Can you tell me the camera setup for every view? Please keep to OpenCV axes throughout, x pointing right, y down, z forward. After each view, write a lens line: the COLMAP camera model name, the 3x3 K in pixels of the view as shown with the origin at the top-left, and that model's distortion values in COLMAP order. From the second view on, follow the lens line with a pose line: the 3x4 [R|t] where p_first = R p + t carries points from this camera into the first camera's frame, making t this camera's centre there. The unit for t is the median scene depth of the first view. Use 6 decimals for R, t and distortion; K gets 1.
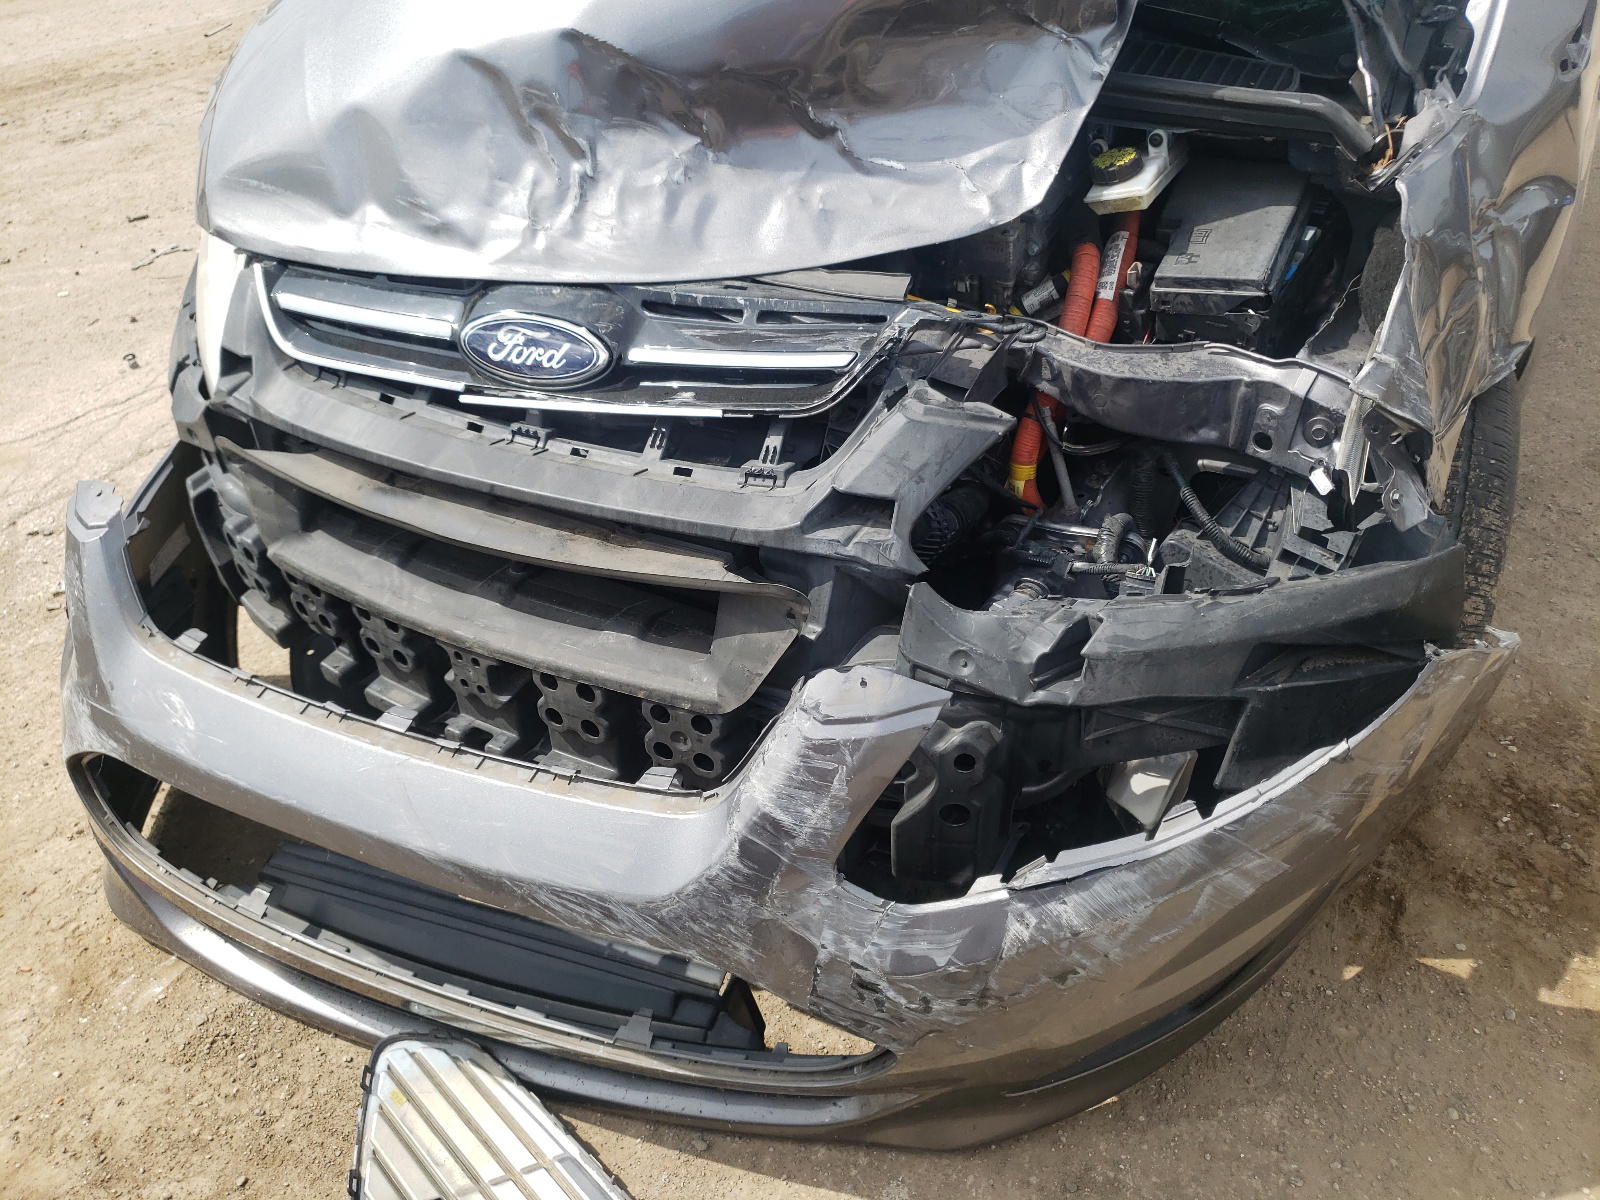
lens RADIAL K [[1286.1, 0, 805.5], [0, 1286.1, 591.2], [0, 0, 1]] dist [0.034494, -0.035815]
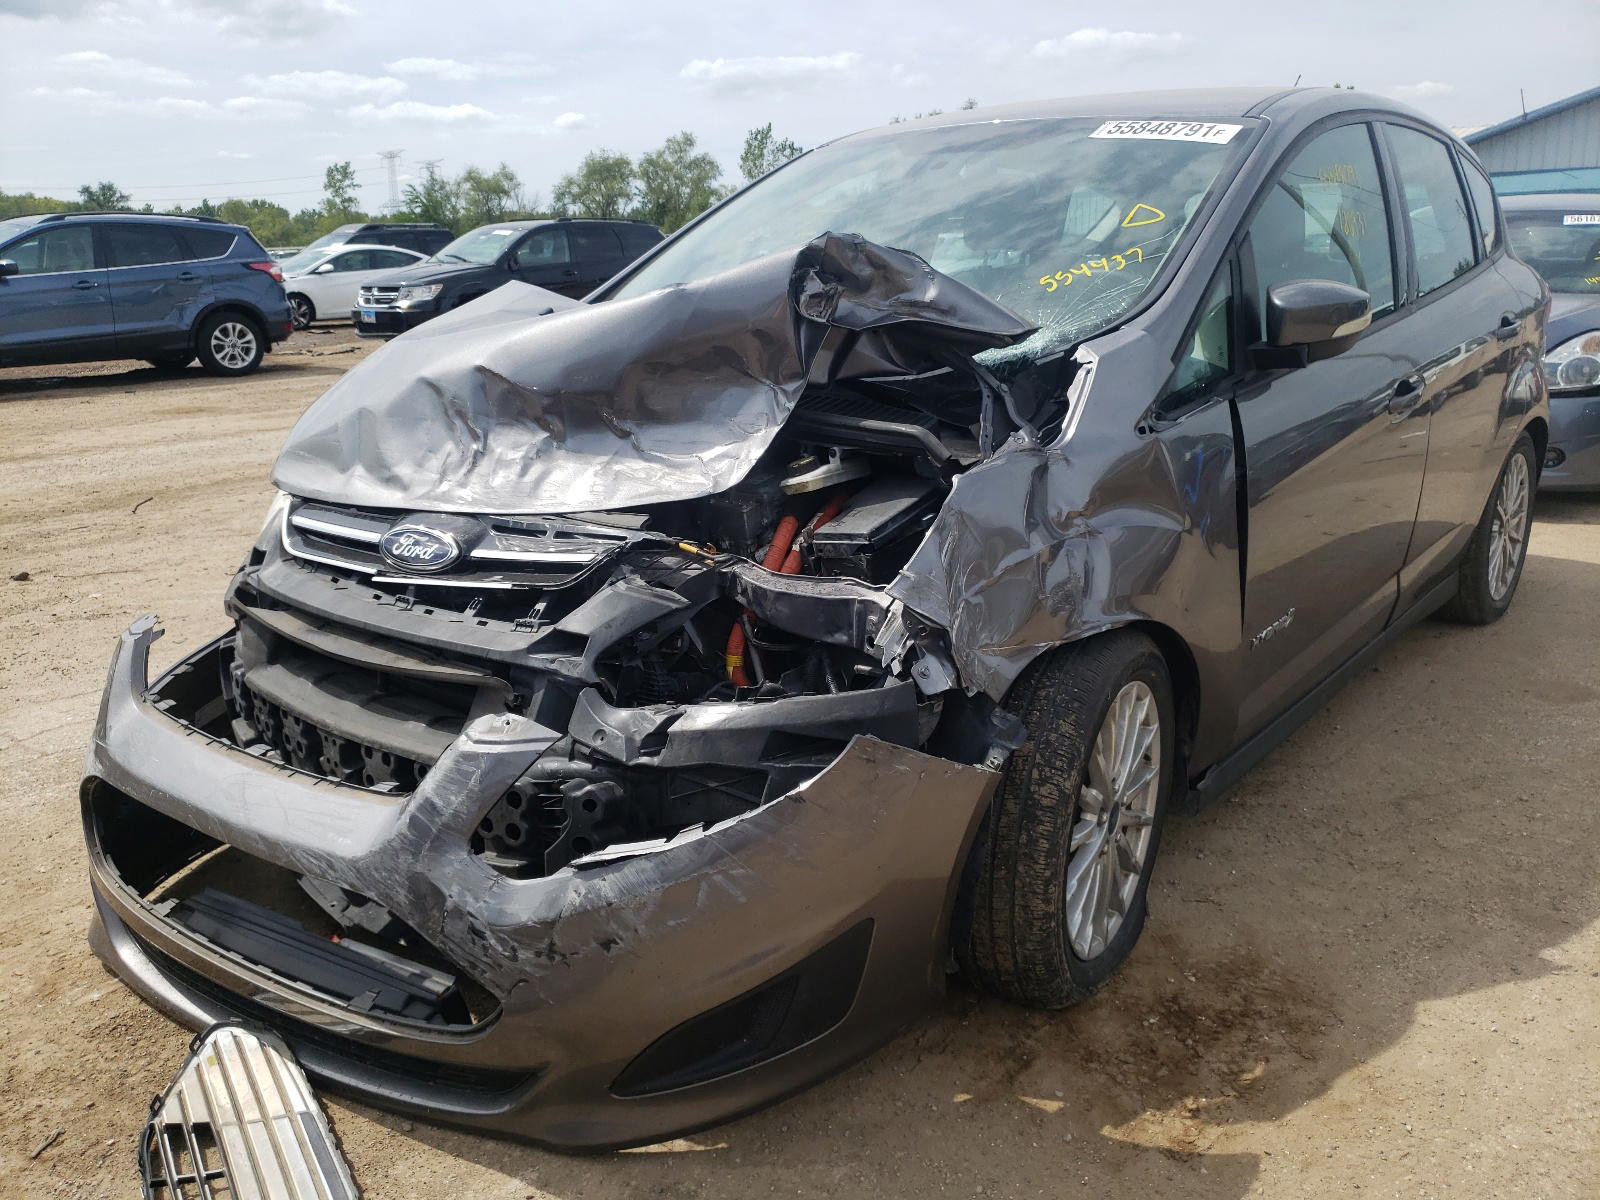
lens RADIAL K [[1286.1, 0, 800.4], [0, 1286.1, 594.9], [0, 0, 1]] dist [0.034494, -0.035815]
pose [[0.980096, 0.079923, -0.181723, 0.525970], [-0.135477, 0.938370, -0.317973, 0.296823], [0.145111, 0.336264, 0.930521, -0.358909]]
